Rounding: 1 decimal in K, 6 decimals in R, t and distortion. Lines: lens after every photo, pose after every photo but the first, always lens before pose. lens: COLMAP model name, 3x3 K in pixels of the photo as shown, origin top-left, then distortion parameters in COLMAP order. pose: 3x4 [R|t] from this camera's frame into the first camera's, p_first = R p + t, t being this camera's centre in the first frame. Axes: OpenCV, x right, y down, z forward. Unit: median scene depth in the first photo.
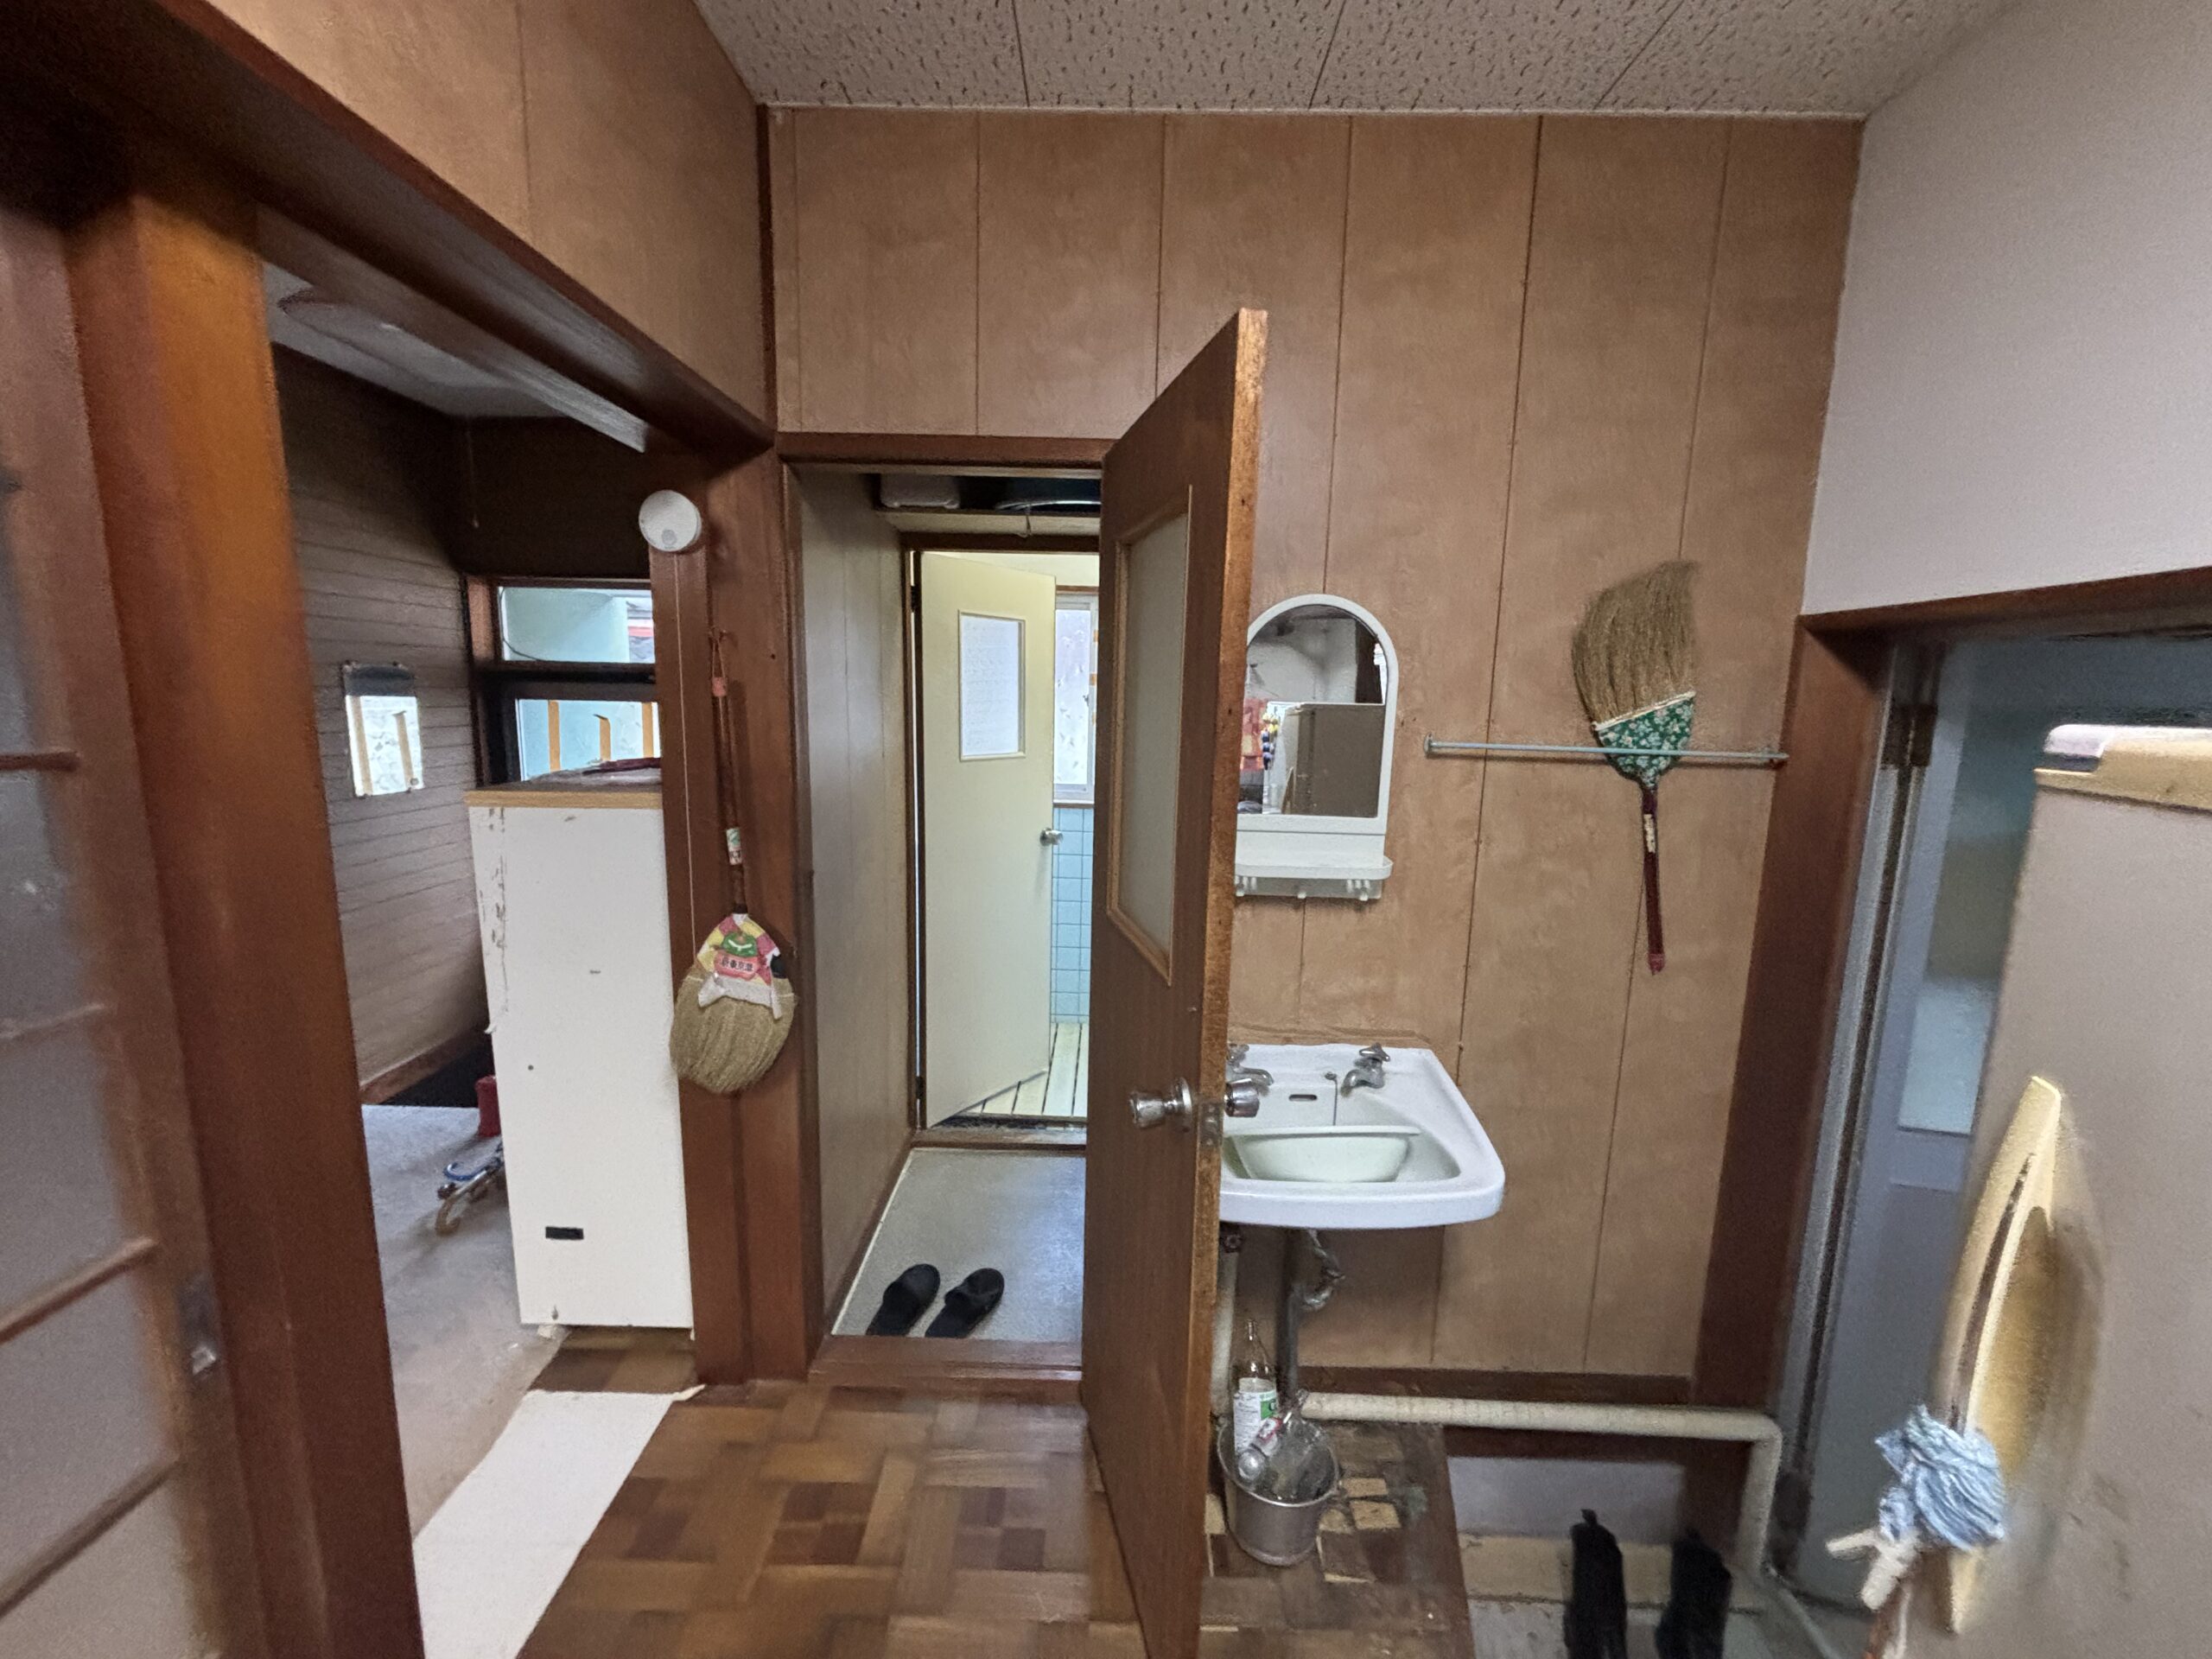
lens RADIAL K [[884.5, 0, 1108.3], [0, 884.5, 833.6], [0, 0, 1]] dist [0.000541, -0.000046]
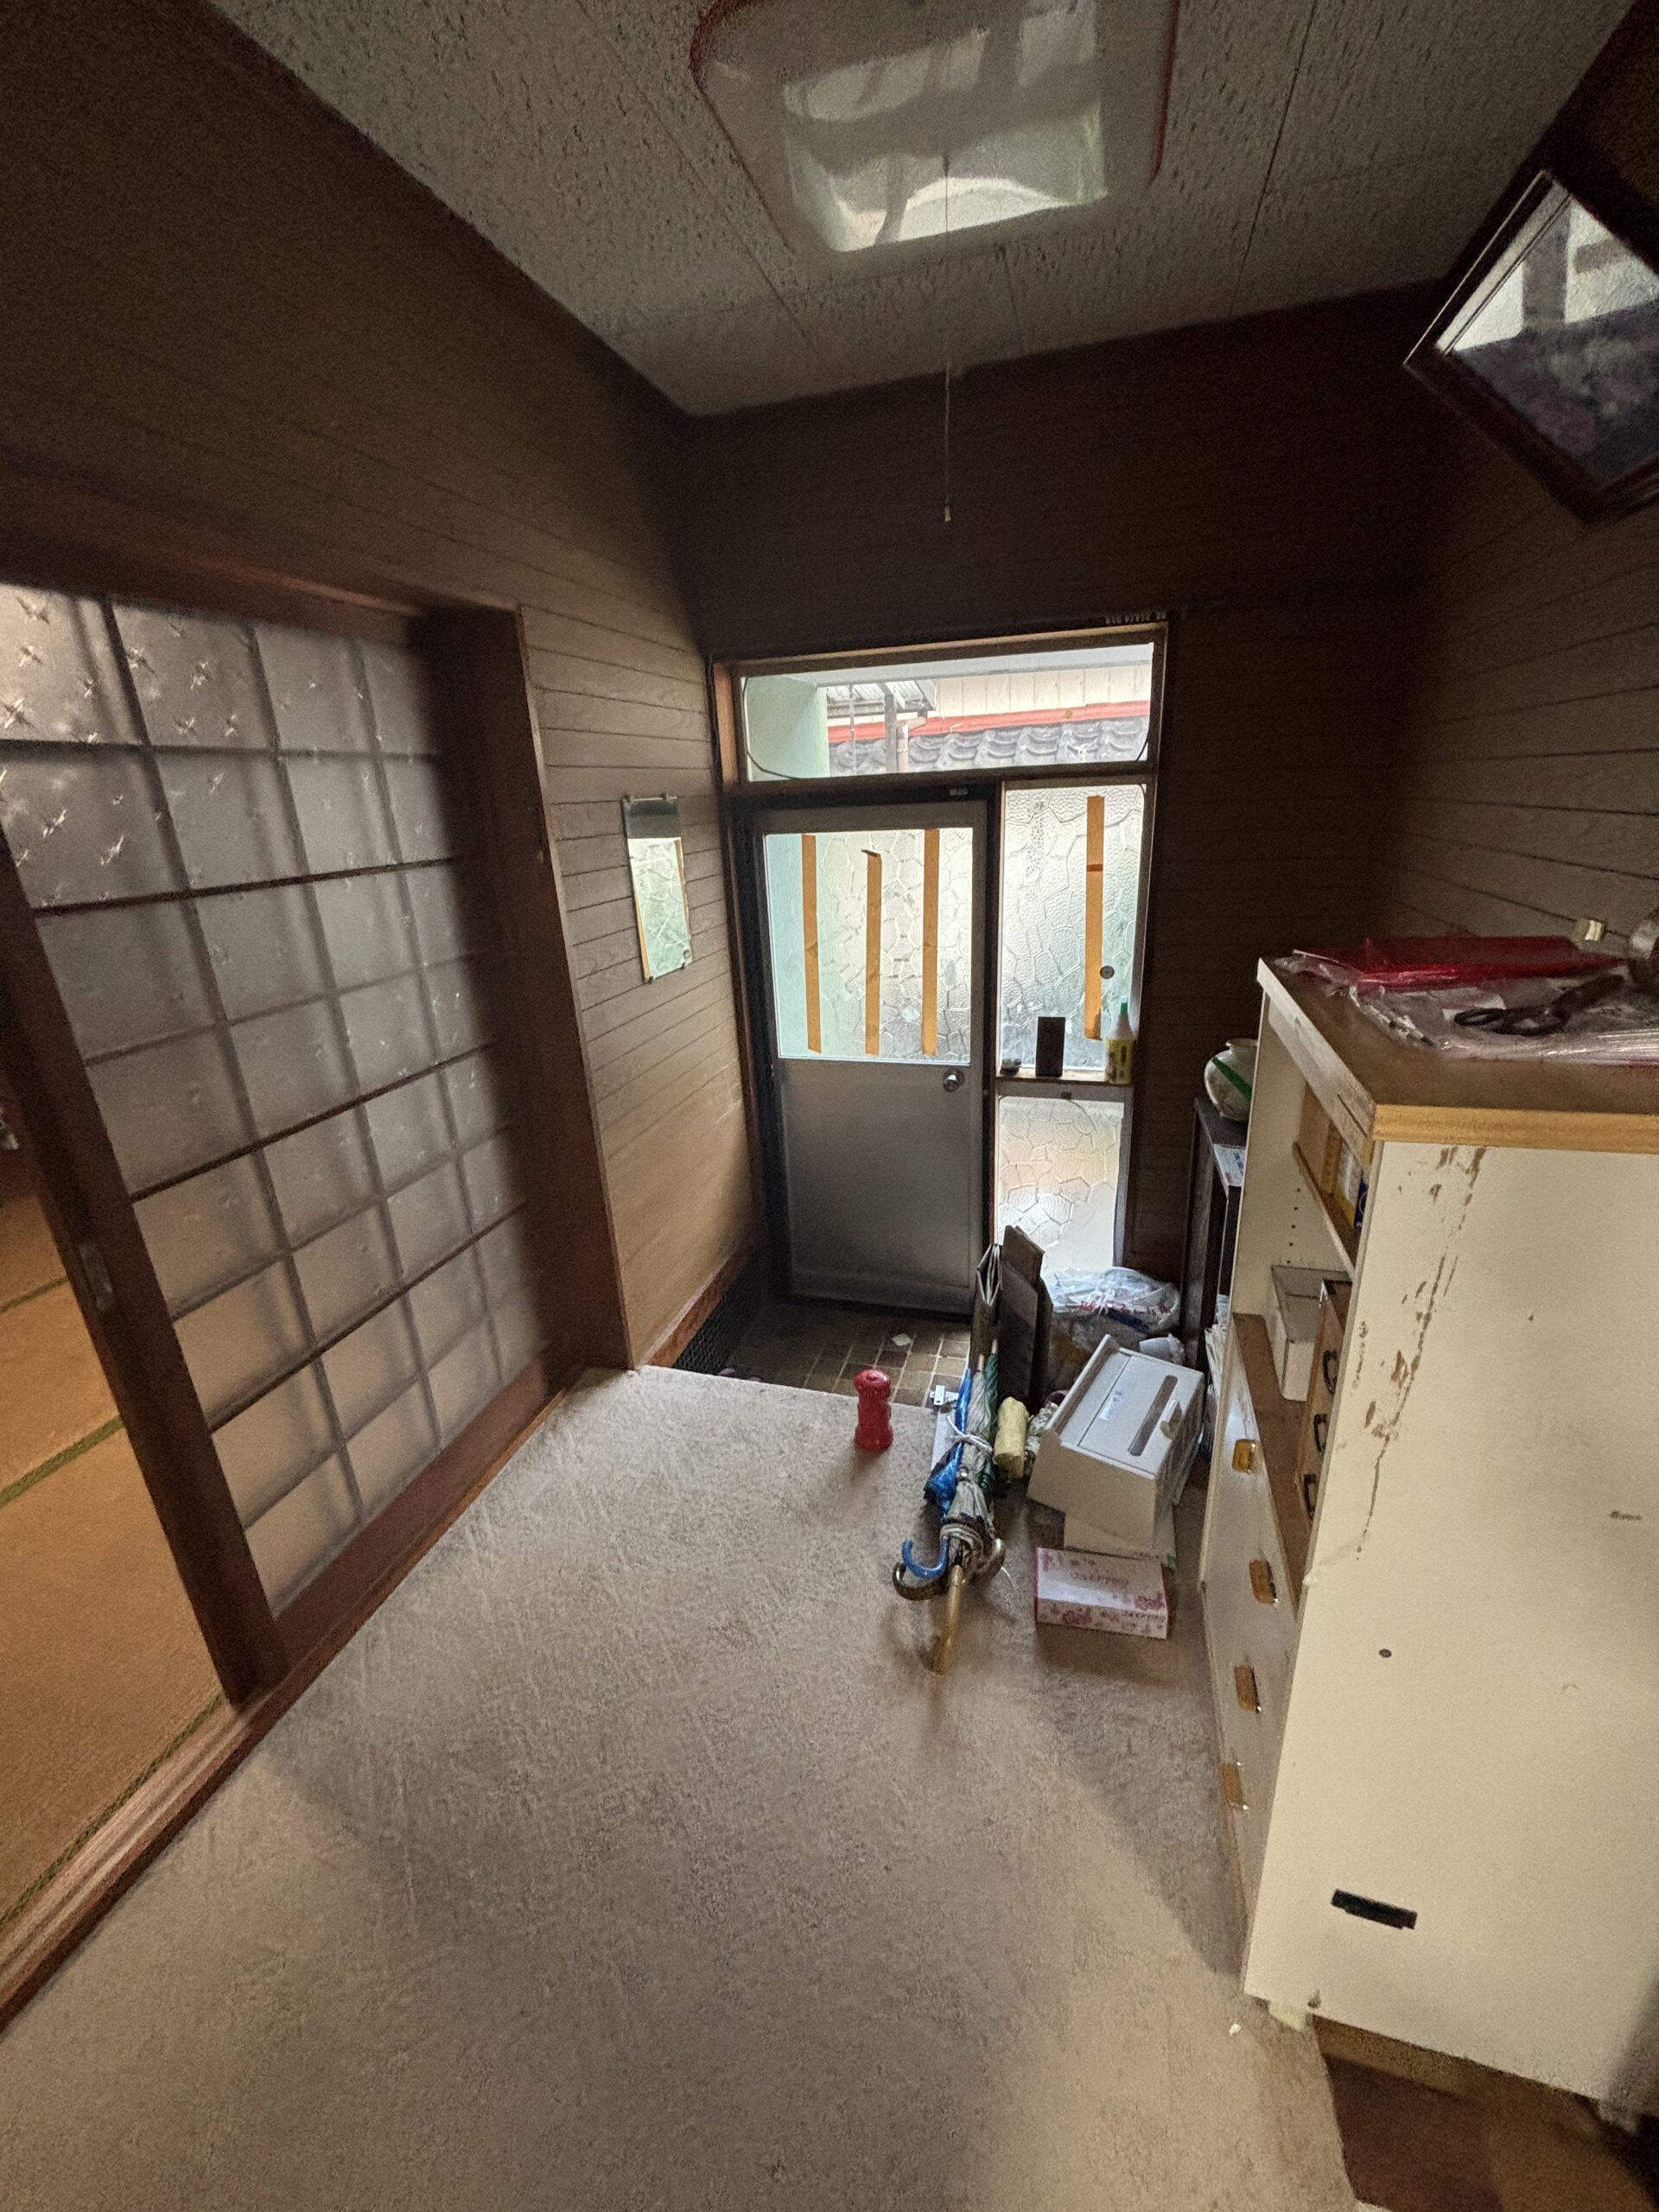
lens RADIAL K [[884.5, 0, 826.1], [0, 884.5, 1107.4], [0, 0, 1]] dist [0.000541, -0.000046]
pose [[0.958473, 0.031534, -0.283433, -0.446639], [0.021924, 0.982778, 0.183483, -0.066283], [0.284338, -0.182078, 0.941275, 0.283748]]
